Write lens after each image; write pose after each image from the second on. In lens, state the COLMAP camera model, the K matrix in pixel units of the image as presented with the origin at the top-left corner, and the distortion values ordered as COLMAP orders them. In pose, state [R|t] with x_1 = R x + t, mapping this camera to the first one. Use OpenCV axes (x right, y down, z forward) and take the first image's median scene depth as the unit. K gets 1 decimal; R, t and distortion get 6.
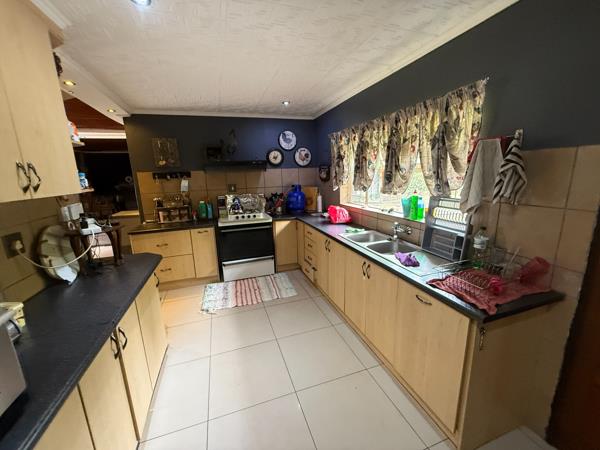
lens RADIAL K [[240.0, 0, 298.6], [0, 240.0, 224.1], [0, 0, 1]] dist [0.001412, -0.000233]
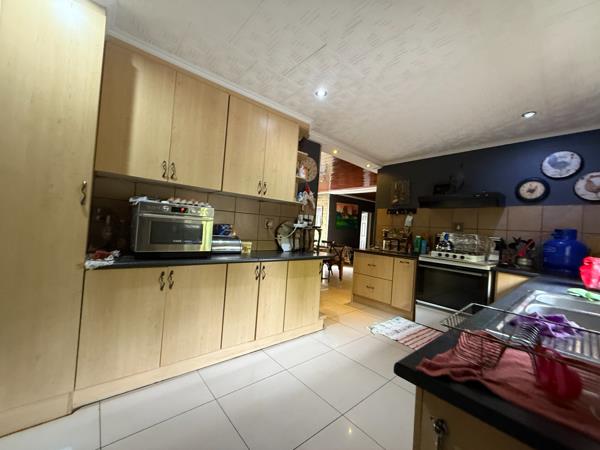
lens RADIAL K [[240.0, 0, 297.8], [0, 240.0, 223.7], [0, 0, 1]] dist [0.001412, -0.000233]
pose [[0.374517, 0.042210, -0.926259, 0.349144], [-0.268447, 0.961116, -0.064743, 0.058448], [0.887510, 0.272899, 0.371285, 0.158385]]
